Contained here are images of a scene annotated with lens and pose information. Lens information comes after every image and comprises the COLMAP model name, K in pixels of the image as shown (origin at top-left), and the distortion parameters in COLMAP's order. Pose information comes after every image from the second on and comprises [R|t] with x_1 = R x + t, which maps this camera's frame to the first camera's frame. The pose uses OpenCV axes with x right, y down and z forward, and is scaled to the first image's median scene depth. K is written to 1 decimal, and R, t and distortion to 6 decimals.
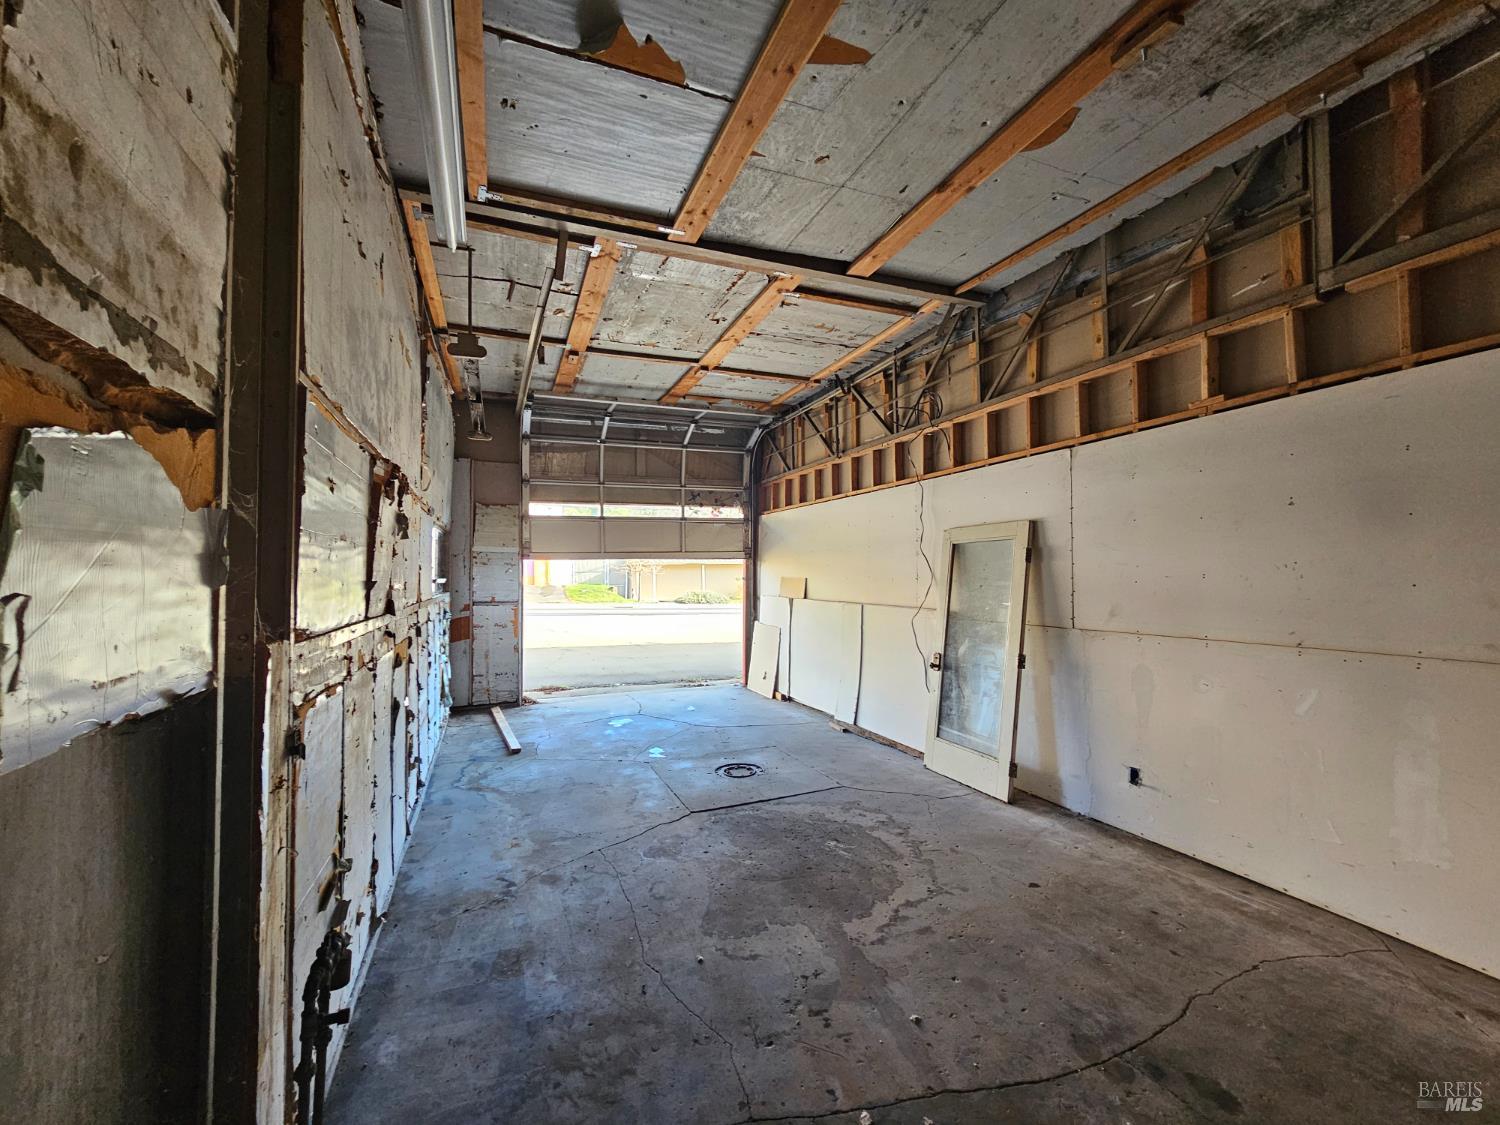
lens RADIAL K [[615.2, 0, 750.0], [0, 615.2, 562.5], [0, 0, 1]] dist [-0.000228, -0.000023]
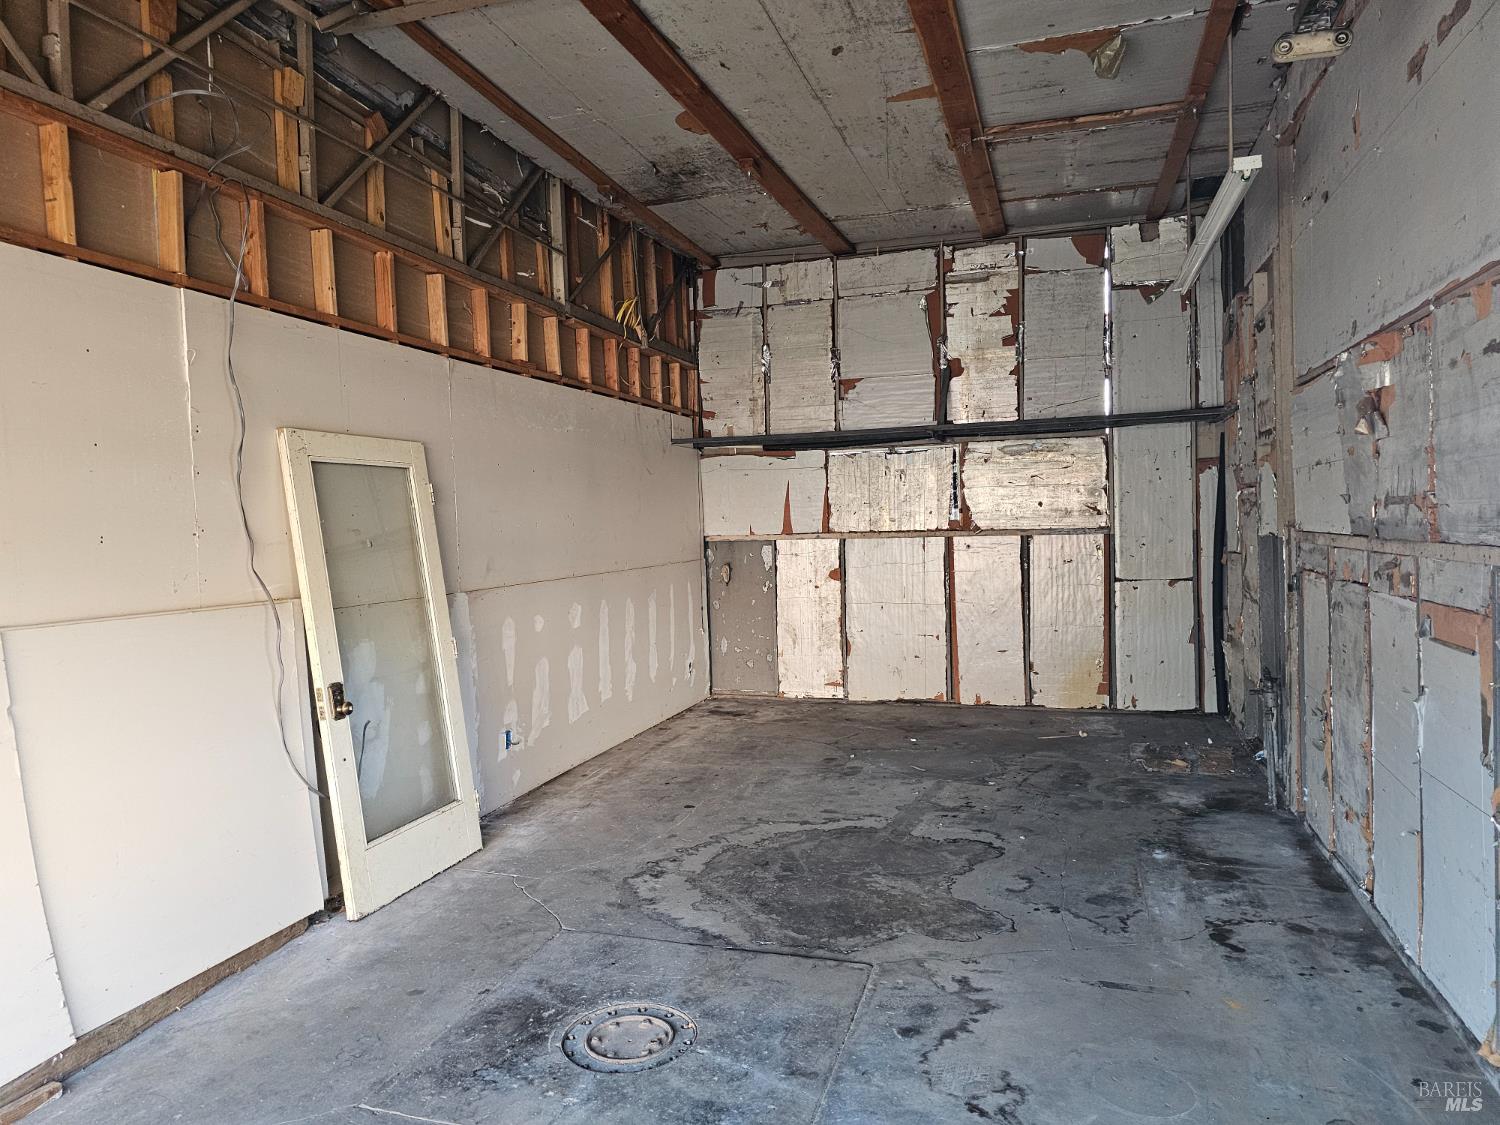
lens RADIAL K [[988.8, 0, 750.0], [0, 988.8, 562.5], [0, 0, 1]] dist [0.002082, 0.000204]
pose [[-0.758776, 0.002421, 0.651347, -0.689461], [0.021517, 0.999540, 0.021351, 0.061758], [-0.650996, 0.030215, -0.758480, 2.077724]]
